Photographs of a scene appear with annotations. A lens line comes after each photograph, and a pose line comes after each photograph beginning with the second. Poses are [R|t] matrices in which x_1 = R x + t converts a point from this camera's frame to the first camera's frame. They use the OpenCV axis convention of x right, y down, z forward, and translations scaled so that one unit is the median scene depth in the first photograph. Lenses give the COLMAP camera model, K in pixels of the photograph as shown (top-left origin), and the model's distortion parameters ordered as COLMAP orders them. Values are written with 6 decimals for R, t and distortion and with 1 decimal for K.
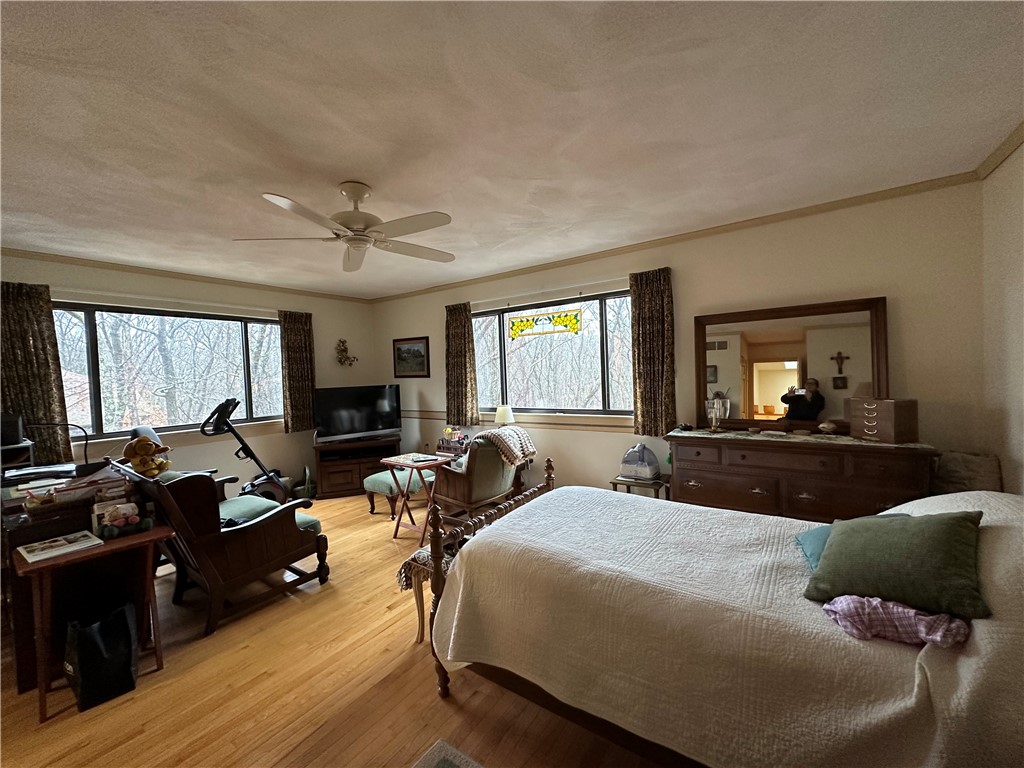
lens RADIAL K [[406.5, 0, 512.0], [0, 406.5, 384.0], [0, 0, 1]] dist [-0.001698, 0.000579]
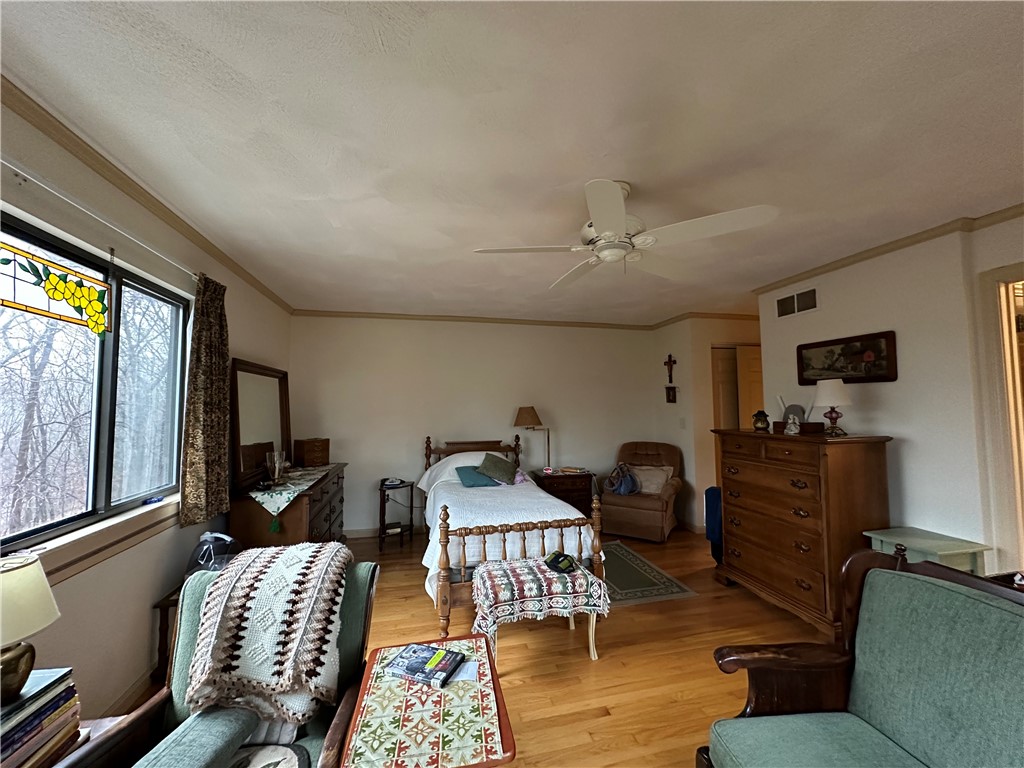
lens RADIAL K [[406.5, 0, 512.0], [0, 406.5, 384.0], [0, 0, 1]] dist [-0.001698, 0.000579]
pose [[-0.742880, 0.080376, 0.664582, -0.385178], [0.055890, 0.996747, -0.058074, -0.022168], [-0.667088, -0.005998, -0.744955, 0.897712]]
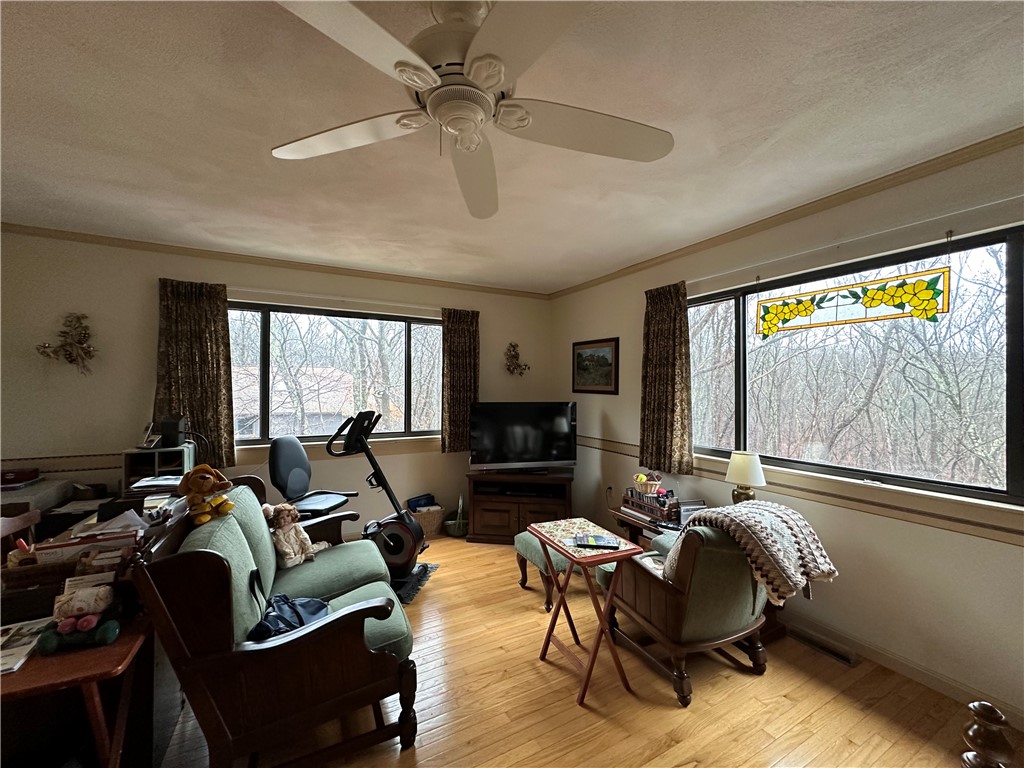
lens RADIAL K [[406.5, 0, 512.0], [0, 406.5, 384.0], [0, 0, 1]] dist [-0.001698, 0.000579]
pose [[0.890550, 0.037760, -0.453315, -0.051618], [-0.050275, 0.998614, -0.015584, -0.016242], [0.452098, 0.036669, 0.891214, 0.317973]]
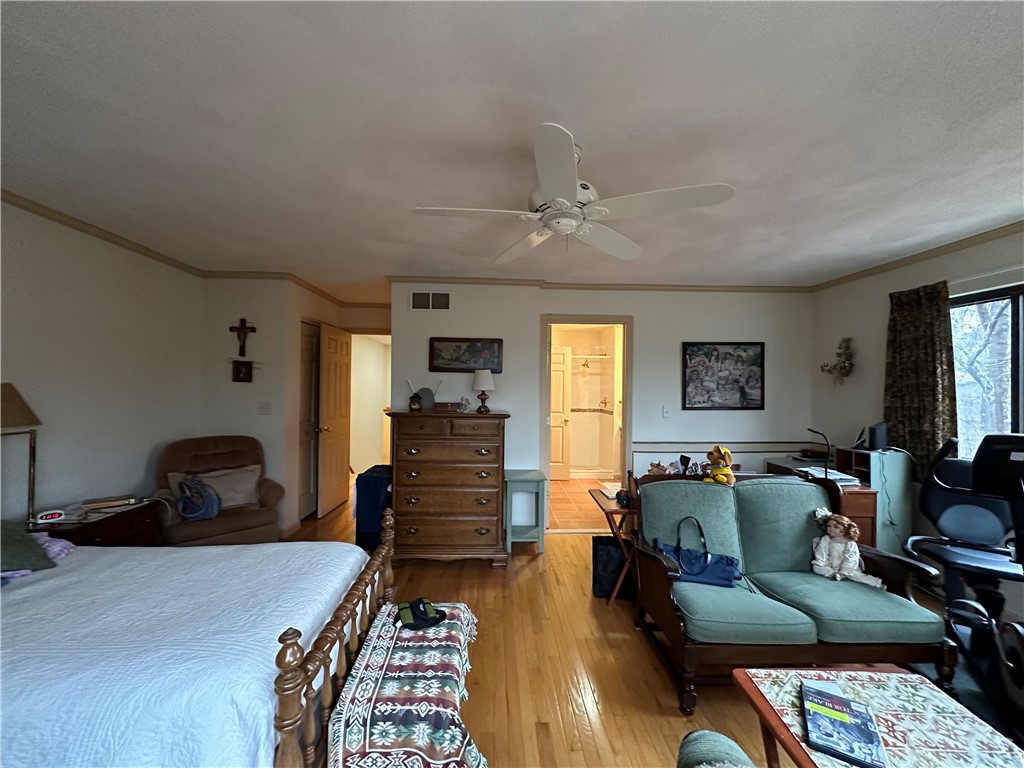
lens RADIAL K [[406.5, 0, 512.0], [0, 406.5, 384.0], [0, 0, 1]] dist [-0.001698, 0.000579]
pose [[-0.792739, 0.021568, -0.609179, 0.085363], [-0.000441, 0.999353, 0.035956, -0.037257], [0.609561, 0.028772, -0.792217, 0.795915]]
